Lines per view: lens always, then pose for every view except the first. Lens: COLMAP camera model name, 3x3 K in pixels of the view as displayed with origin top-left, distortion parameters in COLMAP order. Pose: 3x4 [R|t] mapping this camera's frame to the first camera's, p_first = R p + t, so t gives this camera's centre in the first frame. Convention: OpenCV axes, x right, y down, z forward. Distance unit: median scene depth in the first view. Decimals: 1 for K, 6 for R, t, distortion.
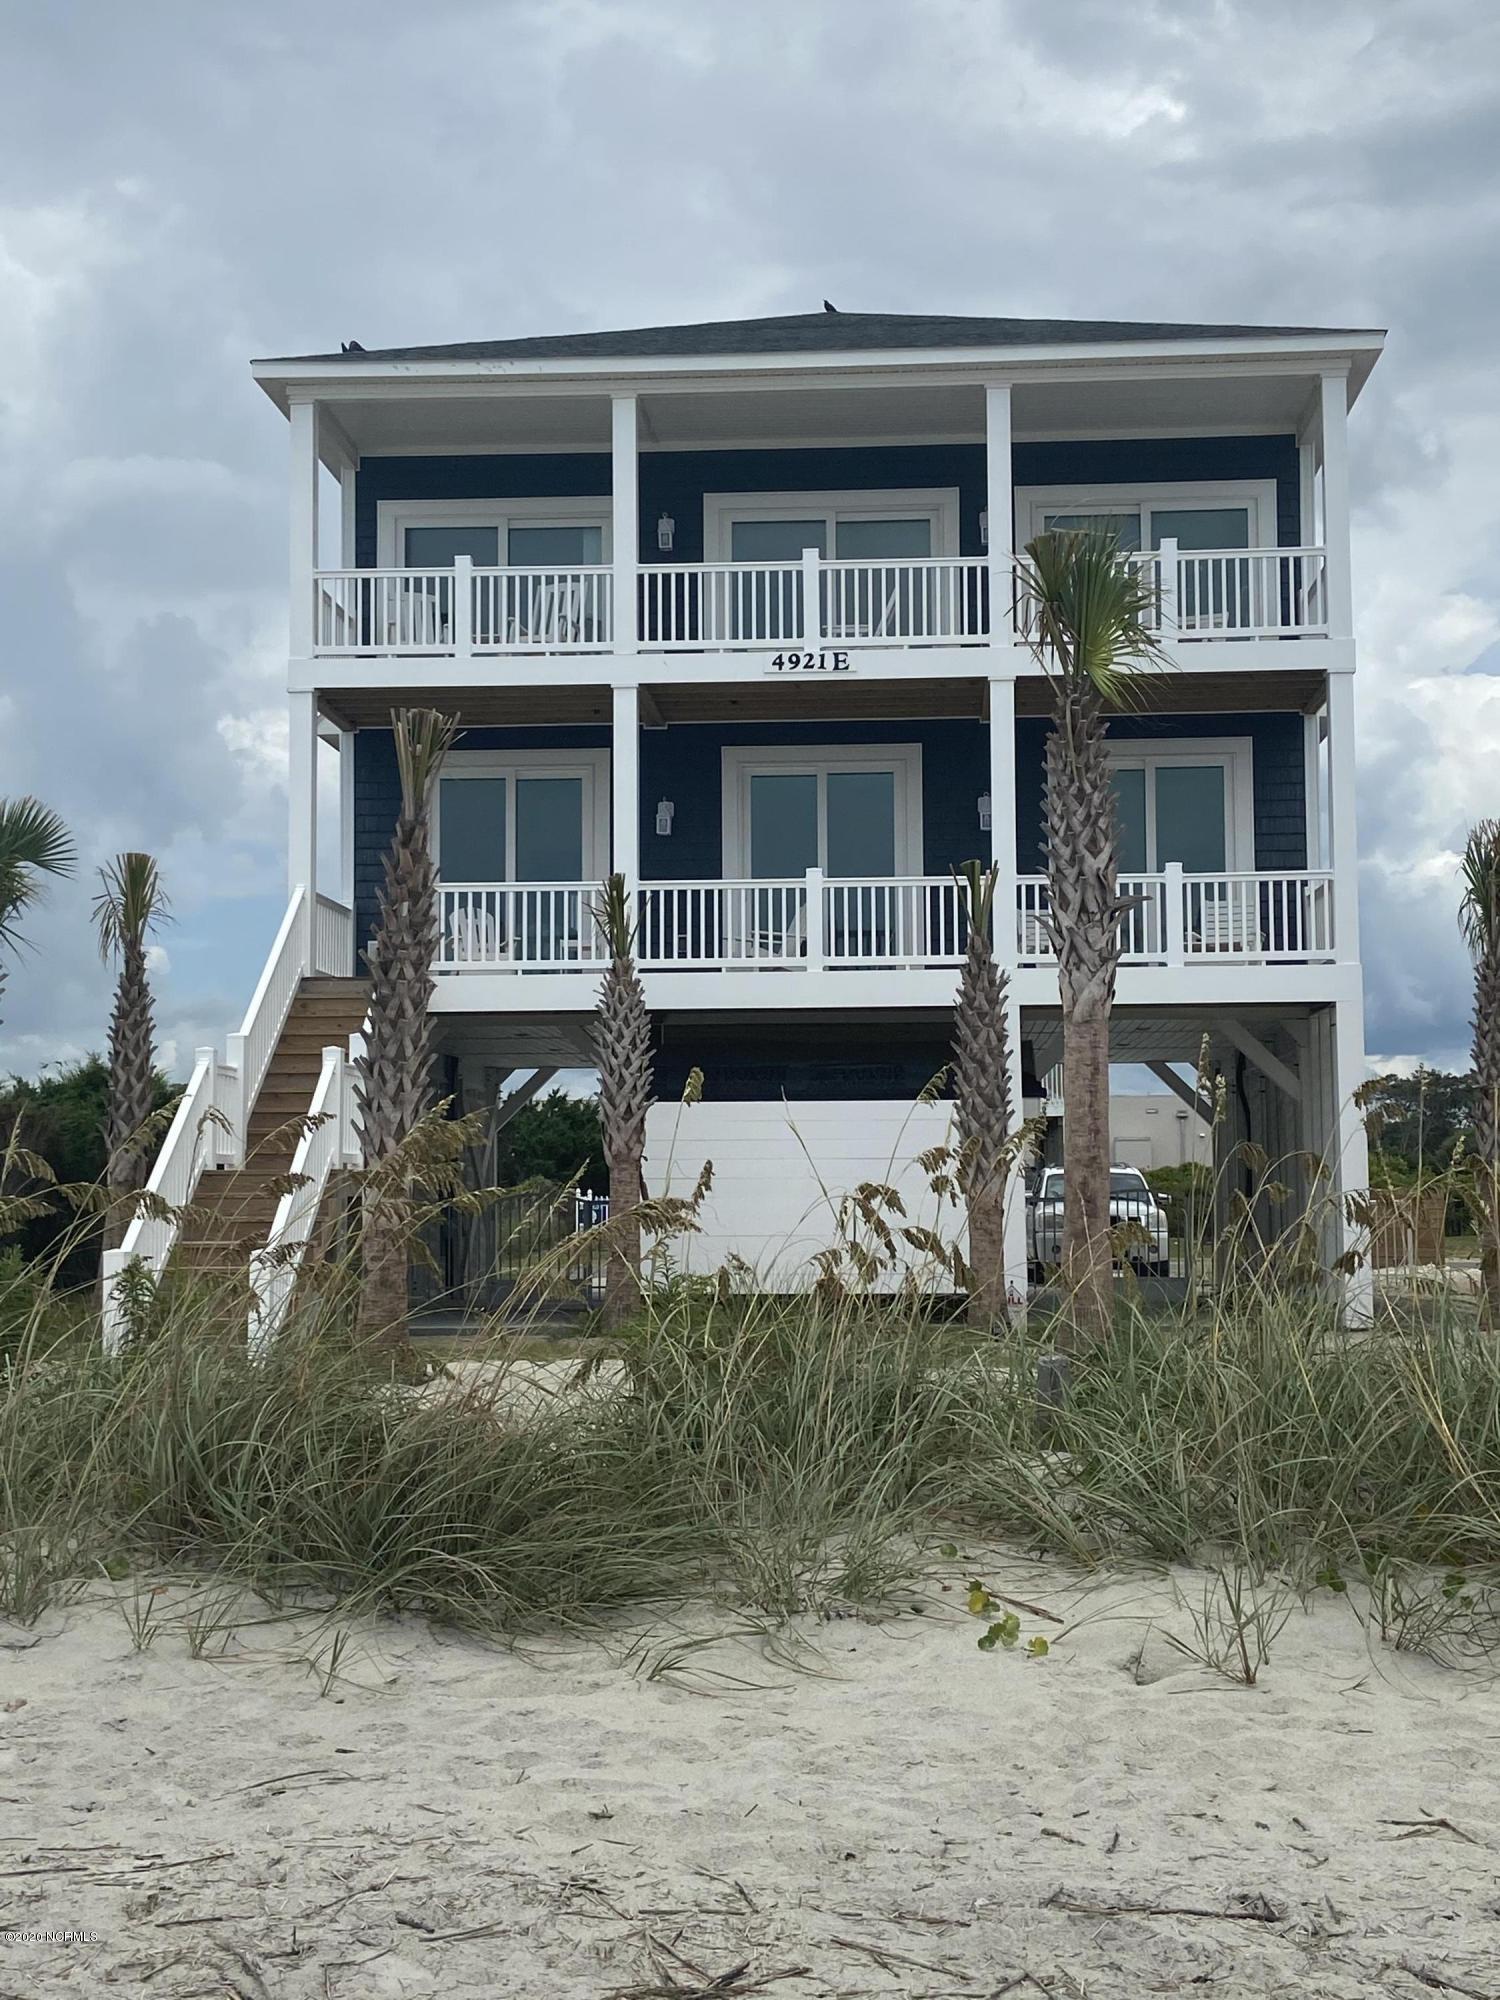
lens RADIAL K [[2716.7, 0, 745.7], [0, 2716.7, 939.8], [0, 0, 1]] dist [0.098875, 0.000000]
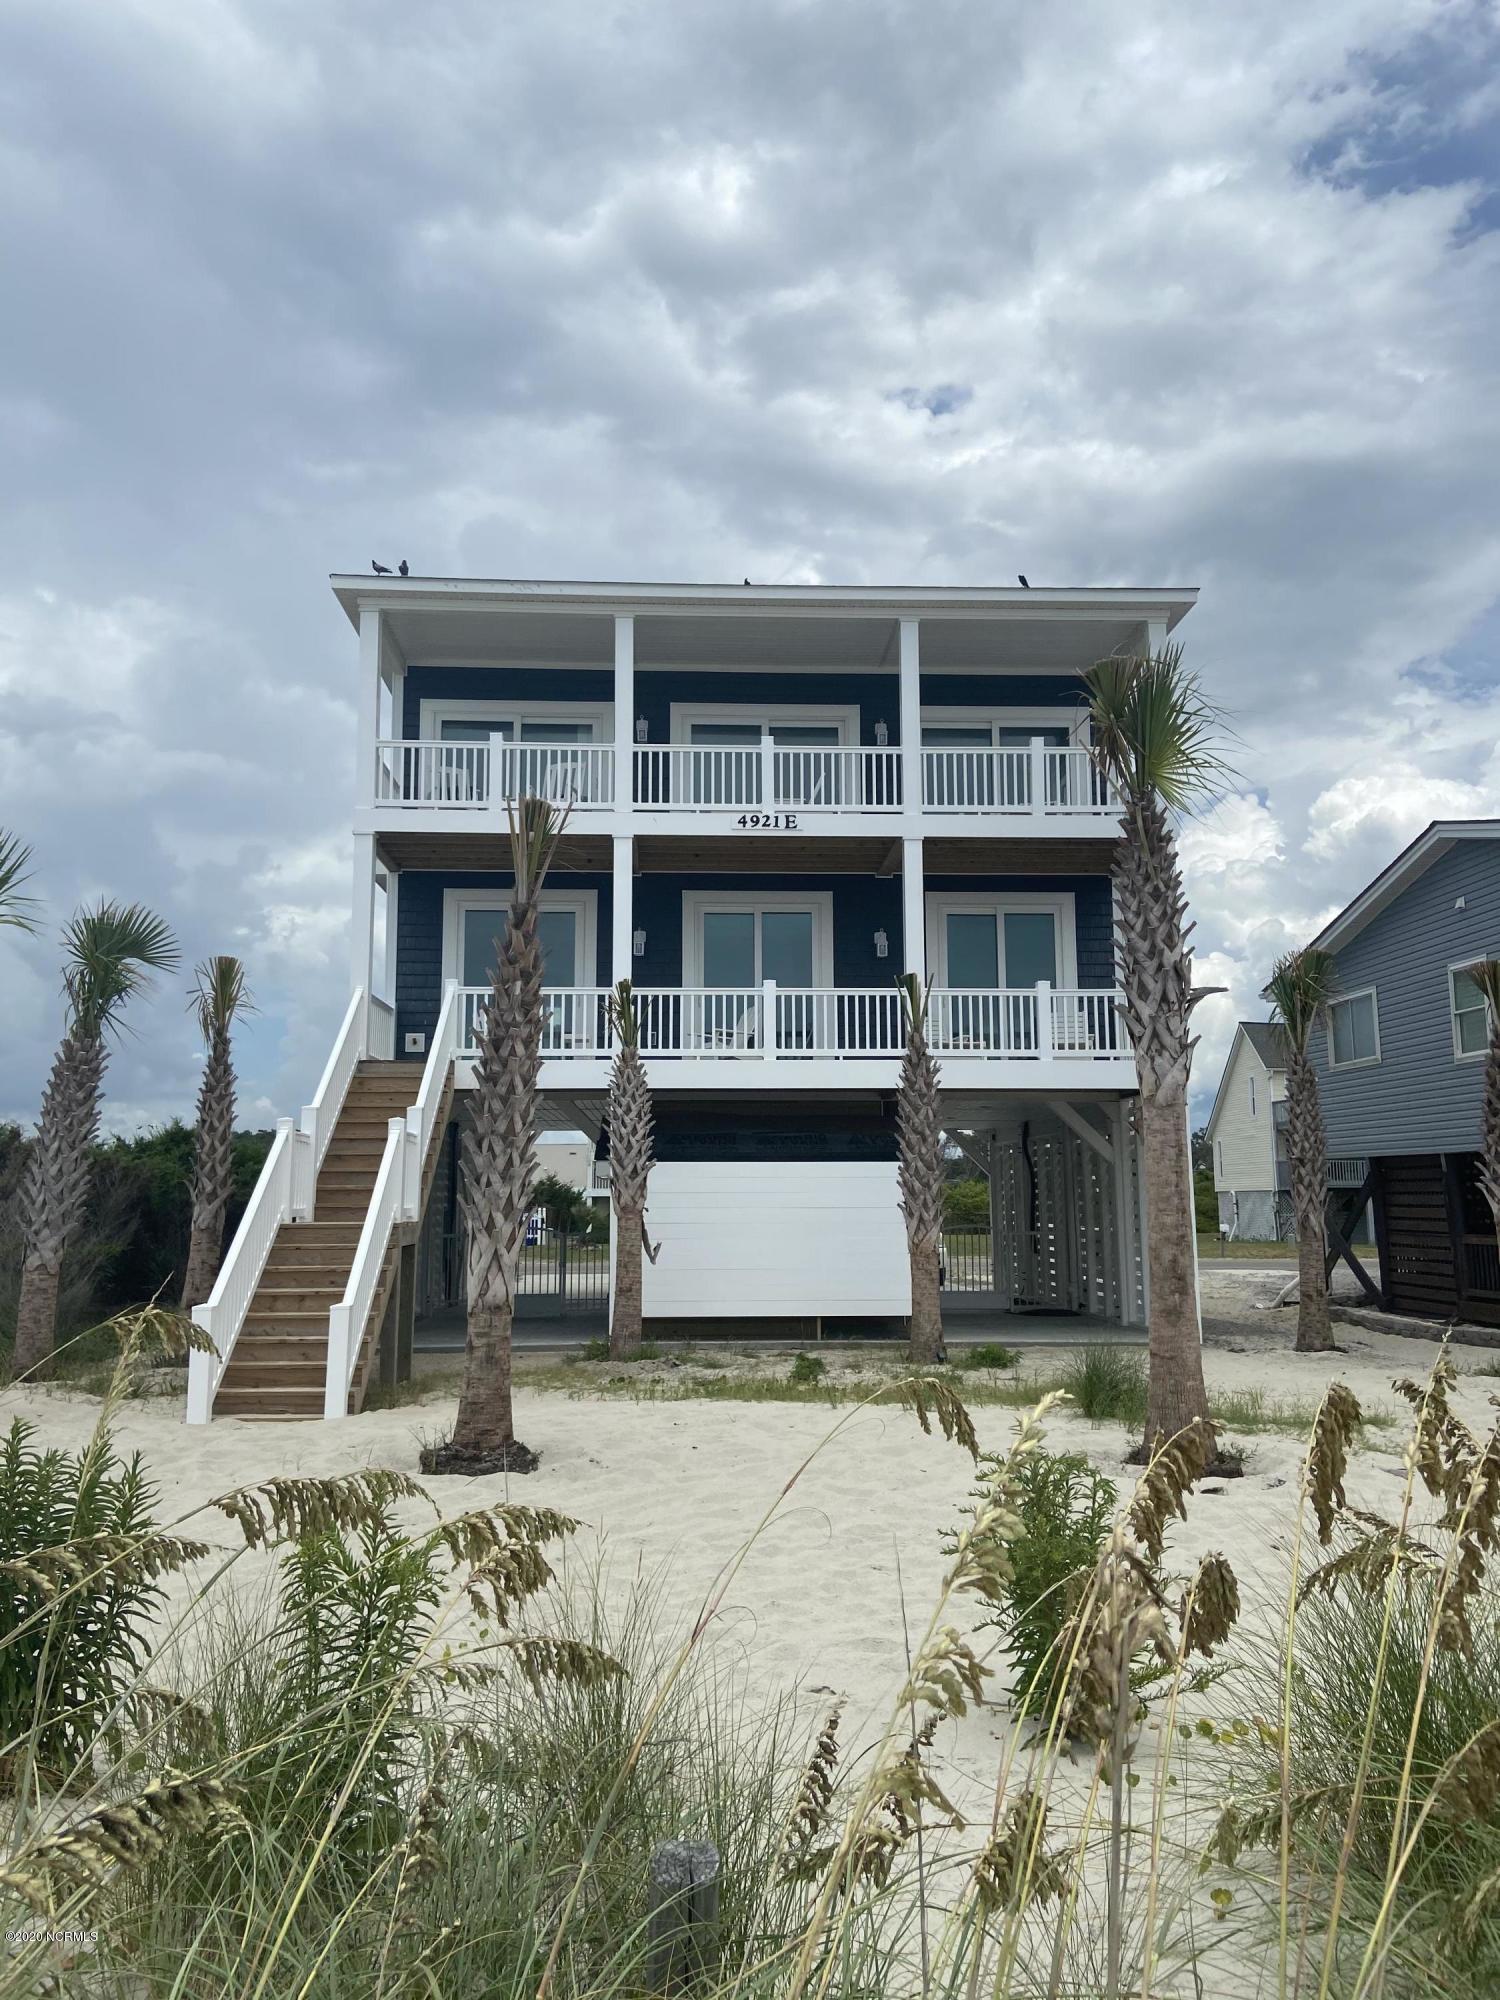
lens RADIAL K [[1571.1, 0, 751.4], [0, 1571.1, 966.9], [0, 0, 1]] dist [0.125692, -0.120931]
pose [[0.994282, 0.018720, 0.105134, -0.061066], [-0.013079, 0.998450, -0.054093, 0.007795], [-0.105983, 0.052409, 0.992986, 0.256422]]
